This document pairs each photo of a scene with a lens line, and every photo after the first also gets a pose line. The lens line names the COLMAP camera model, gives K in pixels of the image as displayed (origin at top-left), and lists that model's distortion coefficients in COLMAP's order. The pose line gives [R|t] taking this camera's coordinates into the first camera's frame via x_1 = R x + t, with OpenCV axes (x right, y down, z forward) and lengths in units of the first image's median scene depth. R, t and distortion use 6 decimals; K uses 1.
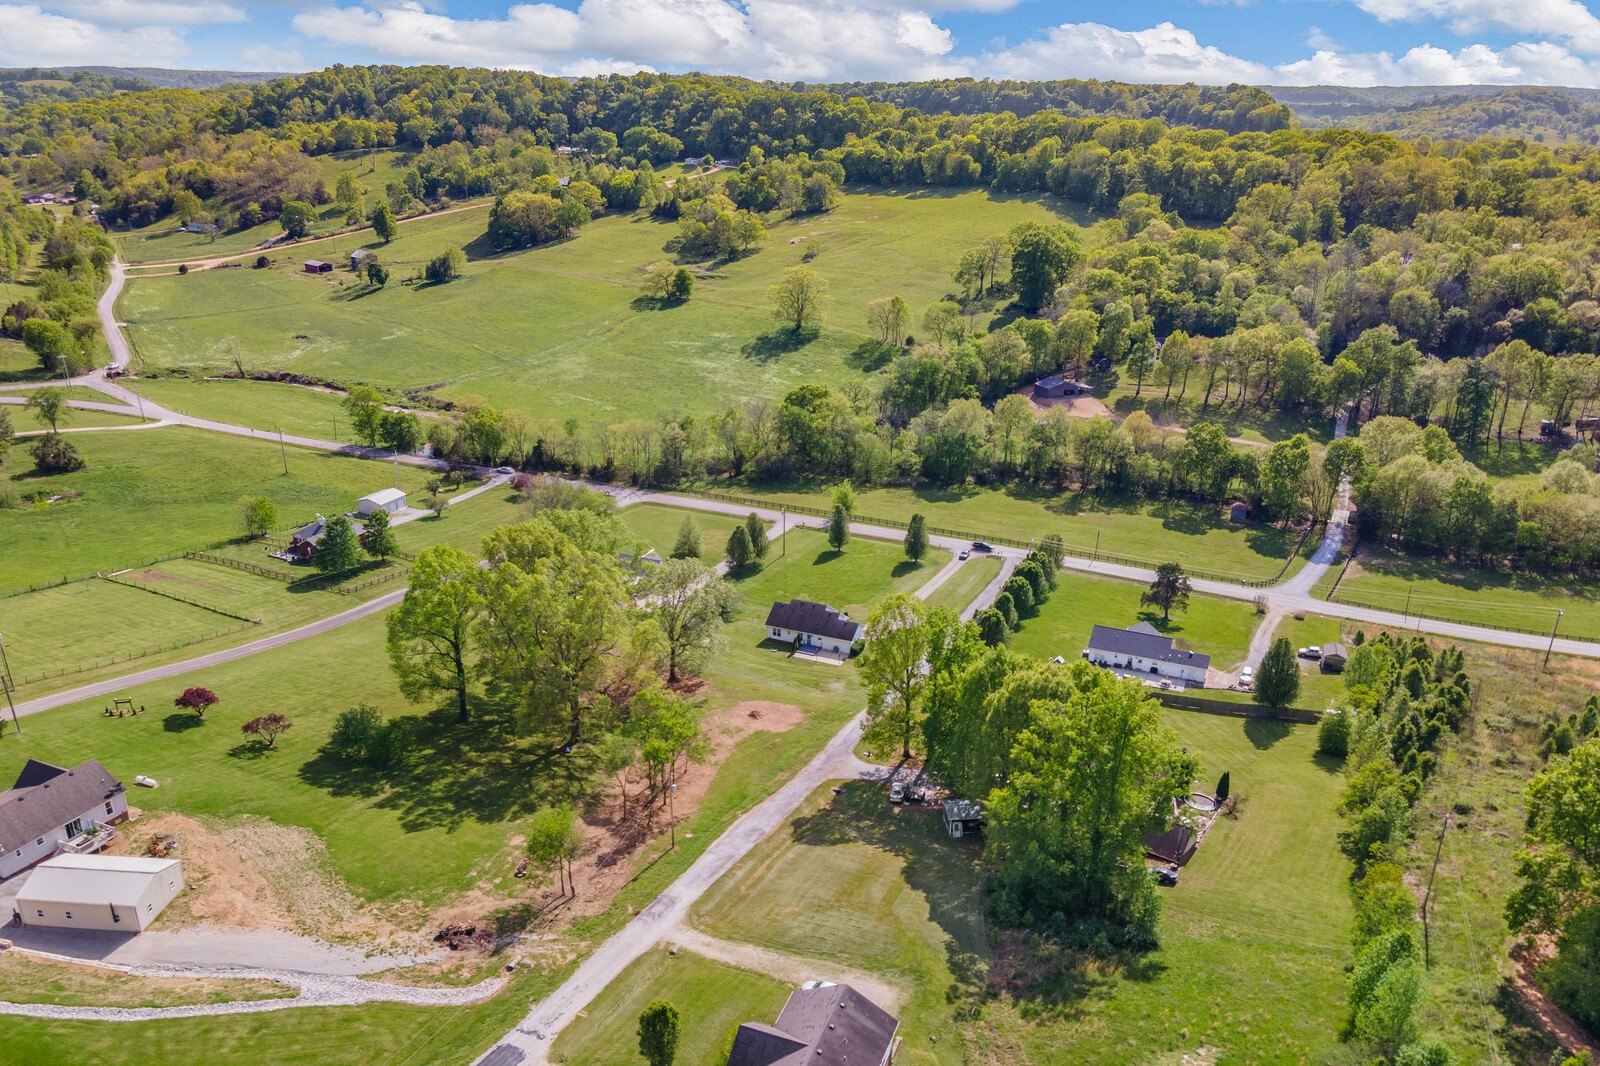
lens RADIAL K [[1215.6, 0, 798.8], [0, 1215.6, 560.9], [0, 0, 1]] dist [0.005049, 0.069281]
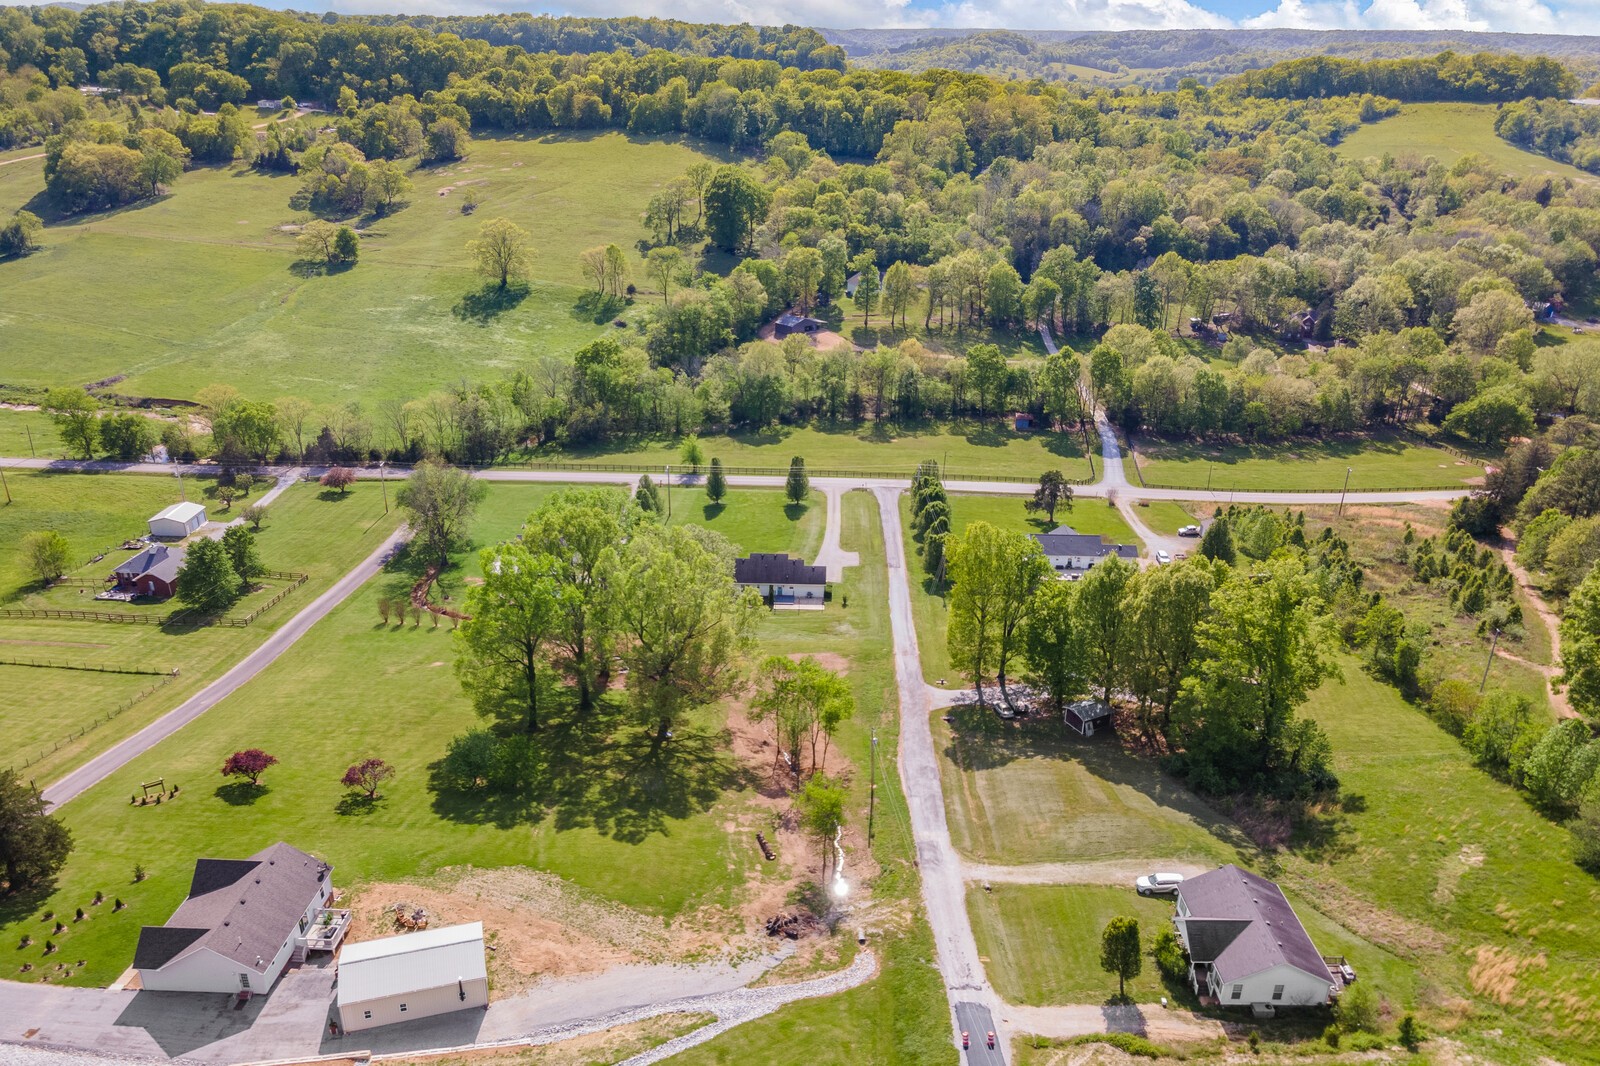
lens RADIAL K [[1215.3, 0, 822.7], [0, 1215.3, 555.8], [0, 0, 1]] dist [0.010708, 0.077240]
pose [[0.923662, -0.149816, 0.352710, -0.147428], [0.135635, 0.988642, 0.064738, -0.011085], [-0.358402, -0.011956, 0.933491, 0.024423]]
